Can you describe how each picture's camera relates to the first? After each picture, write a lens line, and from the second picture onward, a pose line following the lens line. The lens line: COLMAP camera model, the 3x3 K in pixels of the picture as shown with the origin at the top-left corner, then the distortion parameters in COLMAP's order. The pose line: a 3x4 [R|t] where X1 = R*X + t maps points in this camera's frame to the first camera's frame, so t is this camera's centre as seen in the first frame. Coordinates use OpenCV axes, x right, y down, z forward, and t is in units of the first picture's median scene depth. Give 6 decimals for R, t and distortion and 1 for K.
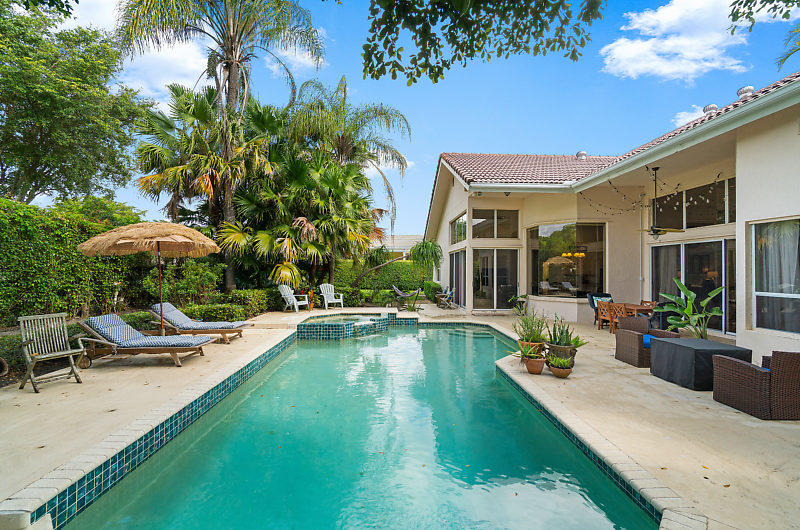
lens RADIAL K [[343.2, 0, 401.8], [0, 343.2, 266.8], [0, 0, 1]] dist [-0.001801, 0.000063]
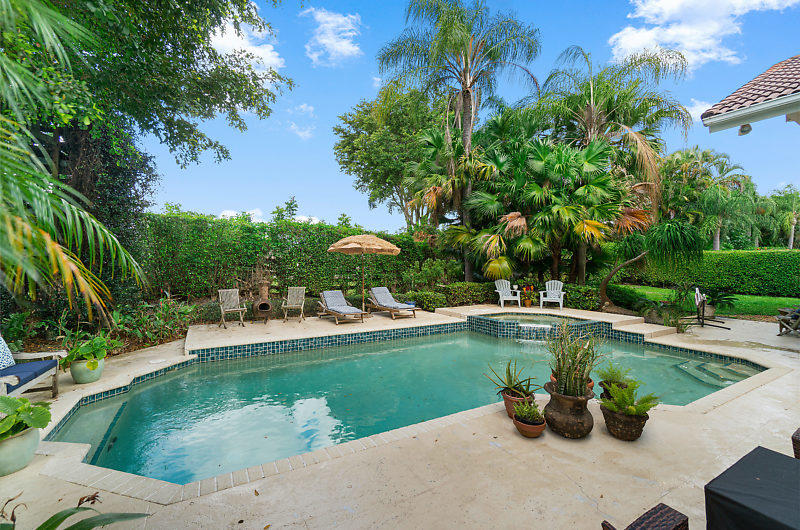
lens RADIAL K [[343.2, 0, 401.8], [0, 343.2, 266.8], [0, 0, 1]] dist [-0.001801, 0.000063]
pose [[0.468420, 0.000444, -0.883506, 0.515780], [0.004342, 0.999987, 0.002805, 0.007288], [0.883495, -0.005150, 0.468412, 0.285529]]
